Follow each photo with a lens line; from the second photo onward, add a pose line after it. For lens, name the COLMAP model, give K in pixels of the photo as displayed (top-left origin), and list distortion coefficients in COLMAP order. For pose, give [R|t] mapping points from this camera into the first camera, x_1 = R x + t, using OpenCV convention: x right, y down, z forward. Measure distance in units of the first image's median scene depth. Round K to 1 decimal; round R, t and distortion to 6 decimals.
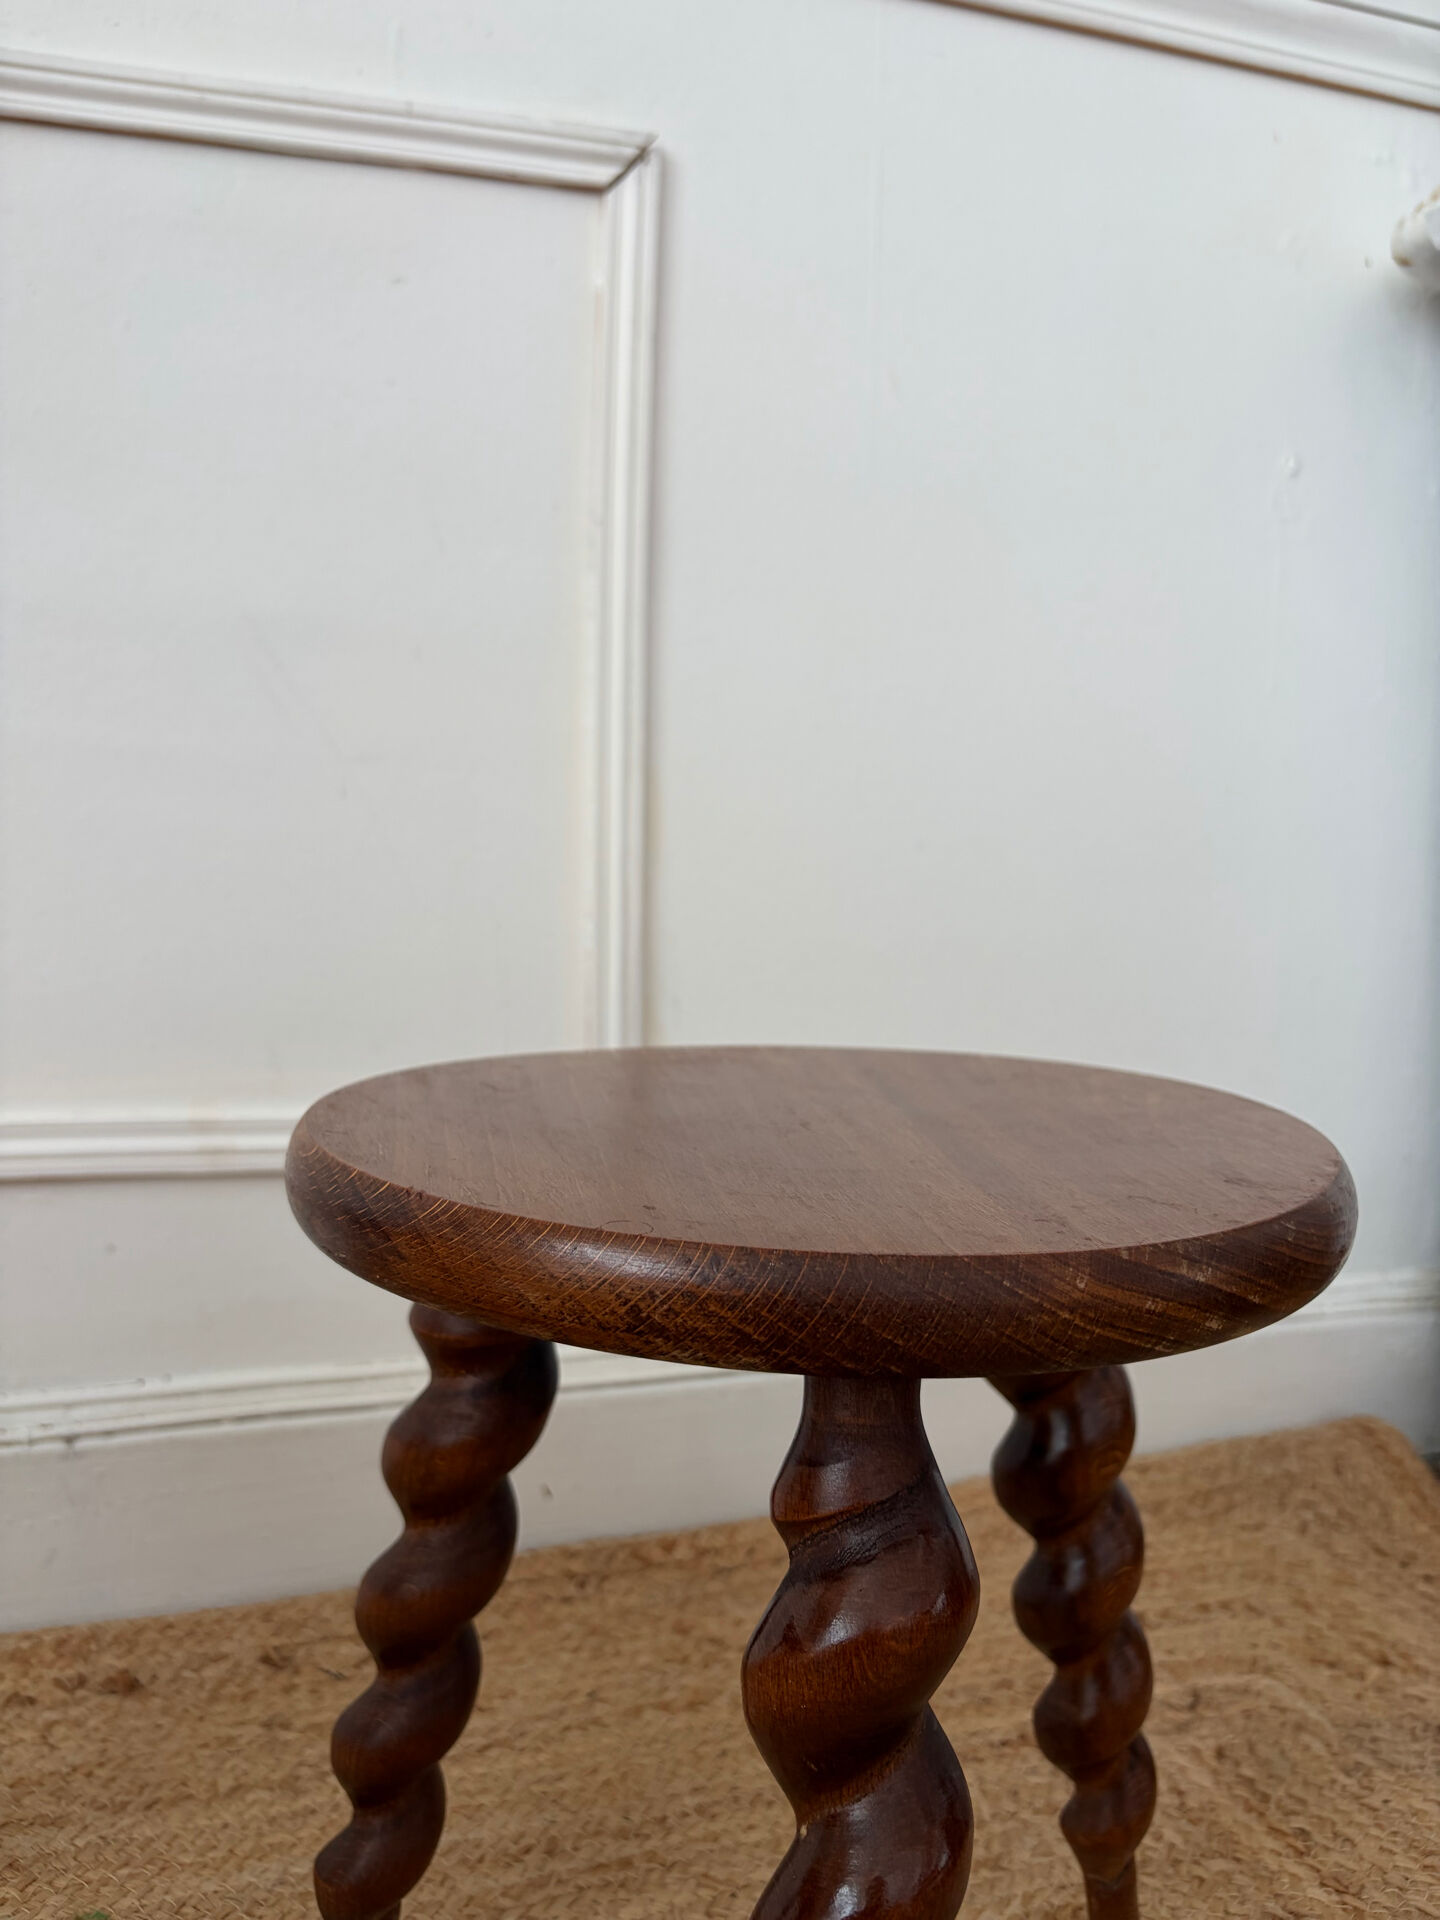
lens RADIAL K [[1473.7, 0, 724.0], [0, 1473.7, 950.8], [0, 0, 1]] dist [0.035747, -0.055734]
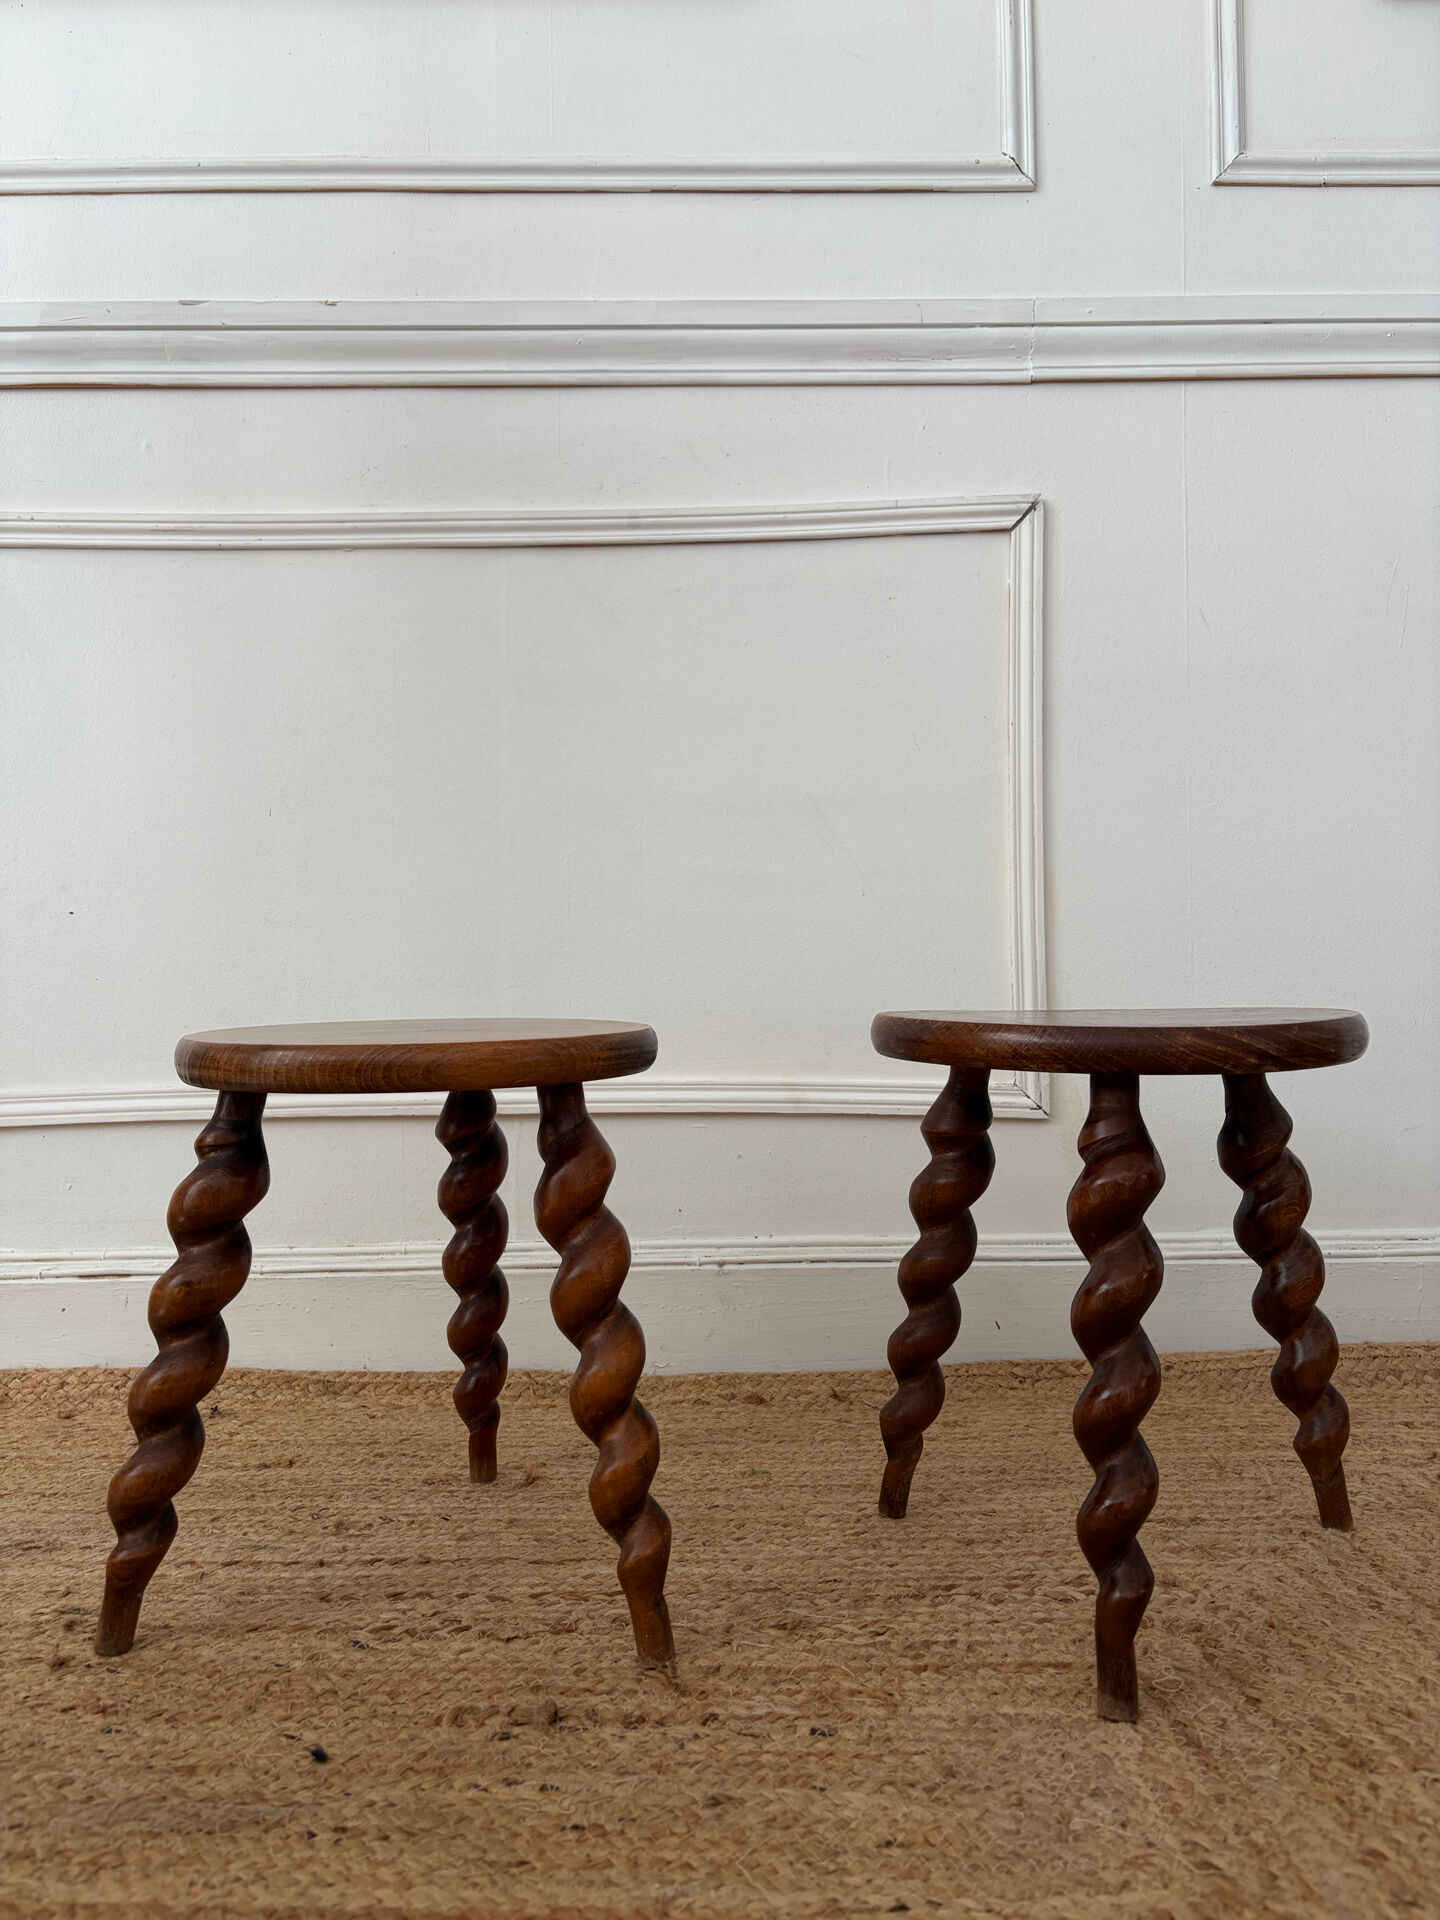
lens RADIAL K [[1473.7, 0, 720.8], [0, 1473.7, 953.2], [0, 0, 1]] dist [0.035747, -0.055734]
pose [[0.954248, -0.036758, -0.296750, 0.096014], [0.010826, 0.996012, -0.088562, 0.123772], [0.298822, 0.081297, 0.950840, -0.732036]]
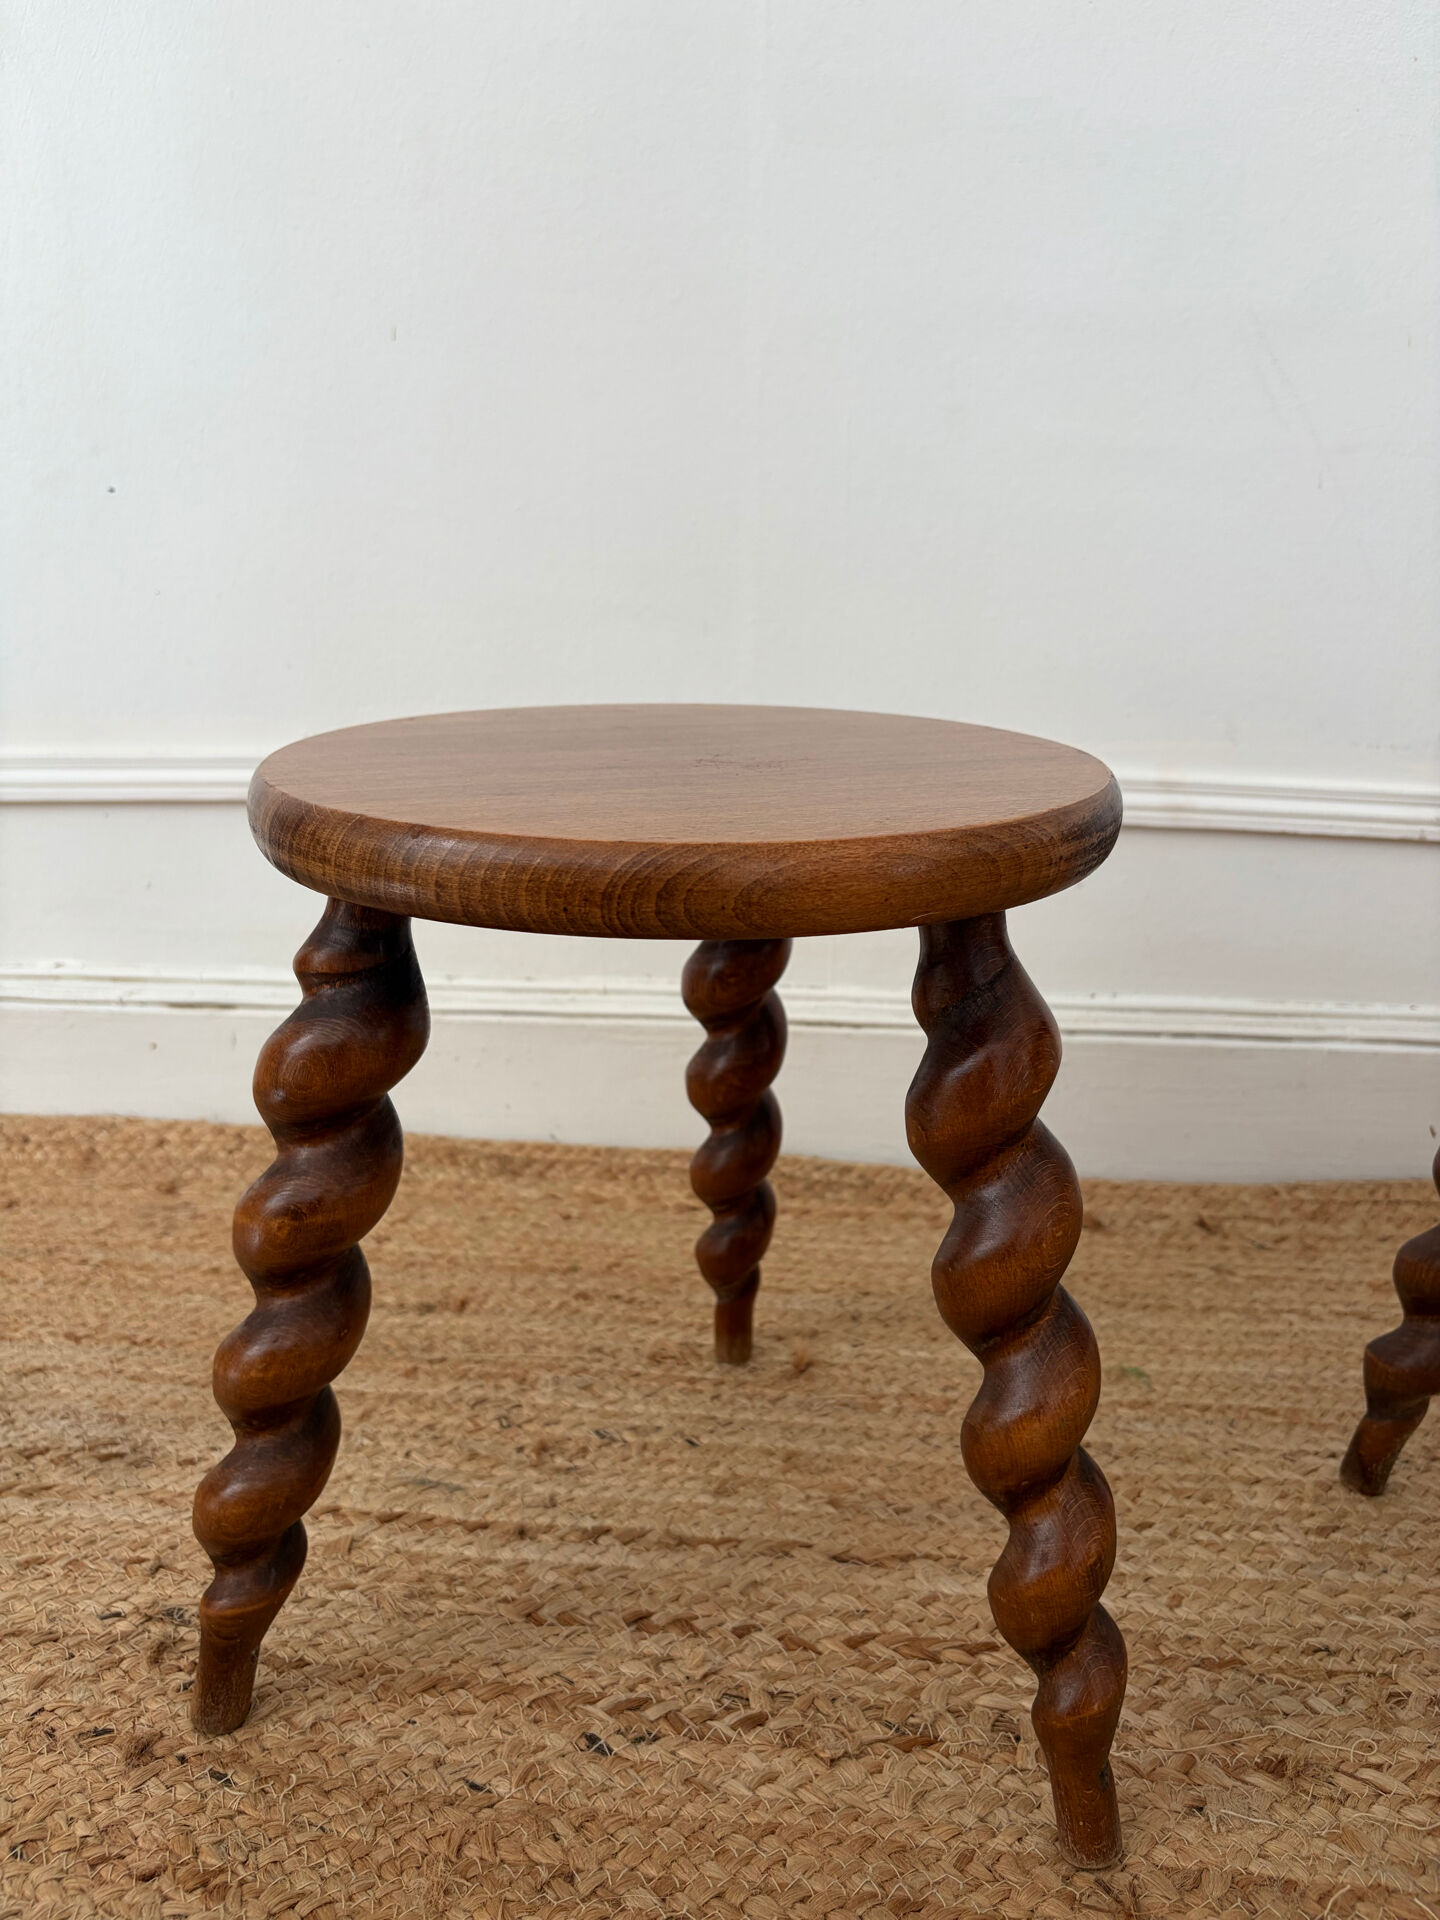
lens RADIAL K [[1473.7, 0, 715.5], [0, 1473.7, 976.0], [0, 0, 1]] dist [0.035747, -0.055734]
pose [[0.924097, 0.098256, -0.369311, -0.257383], [-0.018328, 0.976665, 0.213984, 0.024689], [0.381718, -0.190974, 0.904334, -0.227706]]
